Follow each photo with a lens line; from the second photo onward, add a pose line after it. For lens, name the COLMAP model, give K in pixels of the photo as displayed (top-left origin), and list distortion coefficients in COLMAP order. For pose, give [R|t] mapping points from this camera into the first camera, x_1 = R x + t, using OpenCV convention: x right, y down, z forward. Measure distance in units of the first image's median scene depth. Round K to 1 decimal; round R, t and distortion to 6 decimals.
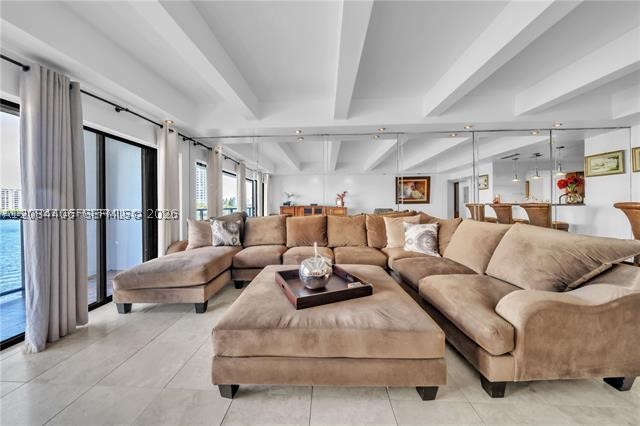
lens RADIAL K [[218.6, 0, 322.7], [0, 218.6, 202.2], [0, 0, 1]] dist [-0.000064, 0.000059]
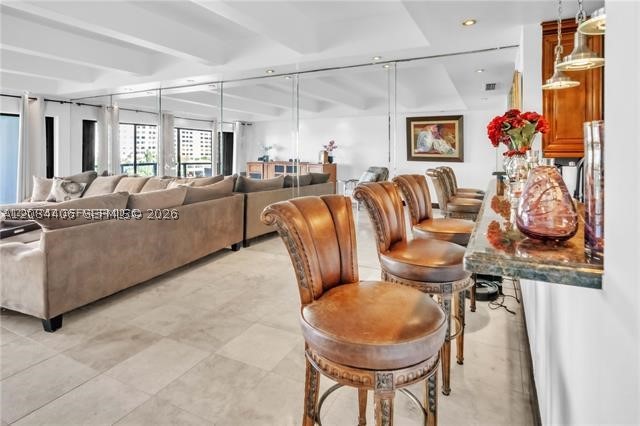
lens RADIAL K [[355.7, 0, 333.4], [0, 355.7, 154.7], [0, 0, 1]] dist [-0.007368, -0.000924]
pose [[0.907409, 0.006360, -0.420200, 0.572497], [-0.001466, 0.999927, 0.011968, -0.022321], [0.420245, -0.010244, 0.907353, -0.010636]]
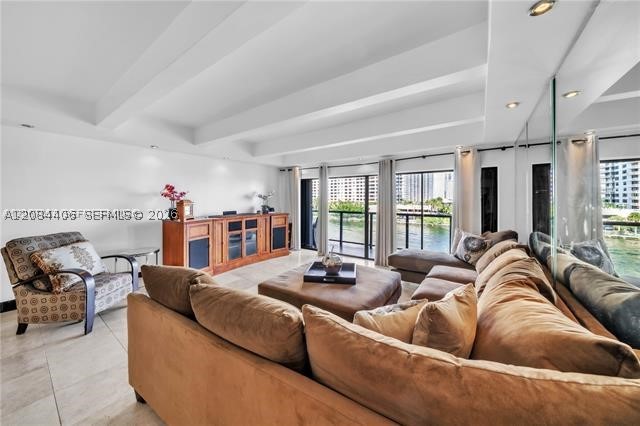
lens RADIAL K [[226.3, 0, 316.5], [0, 226.3, 200.6], [0, 0, 1]] dist [-0.002629, 0.000196]
pose [[-0.580347, 0.004407, -0.814358, 0.288104], [0.003681, 0.999989, 0.002788, -0.028046], [0.814361, -0.001379, -0.580357, 0.393512]]
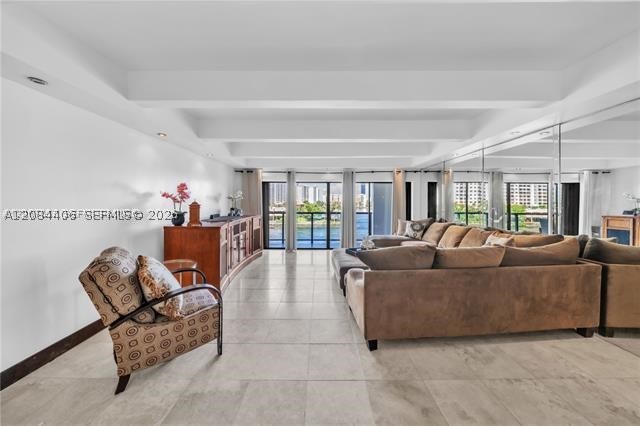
lens RADIAL K [[226.3, 0, 315.8], [0, 226.3, 202.2], [0, 0, 1]] dist [-0.002629, 0.000196]
pose [[0.000700, 0.004523, -0.999990, 0.471850], [0.005868, 0.999973, 0.004527, -0.029630], [0.999983, -0.005871, 0.000673, 0.104846]]
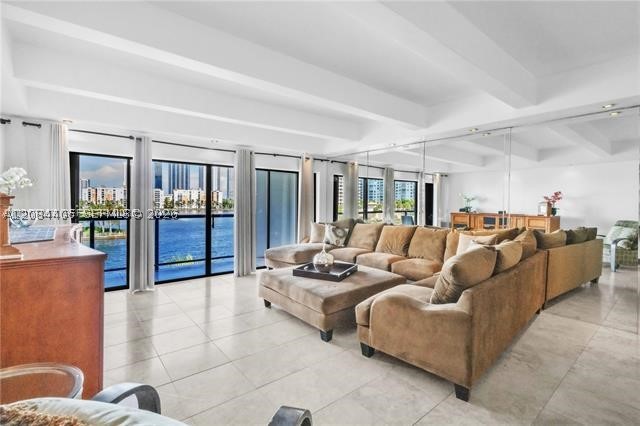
lens RADIAL K [[306.1, 0, 323.1], [0, 306.1, 202.0], [0, 0, 1]] dist [-0.003488, -0.000107]
pose [[0.649139, 0.007125, -0.760636, 0.331258], [-0.005881, 0.999973, 0.004348, -0.021413], [0.760647, 0.001651, 0.649164, -0.077960]]
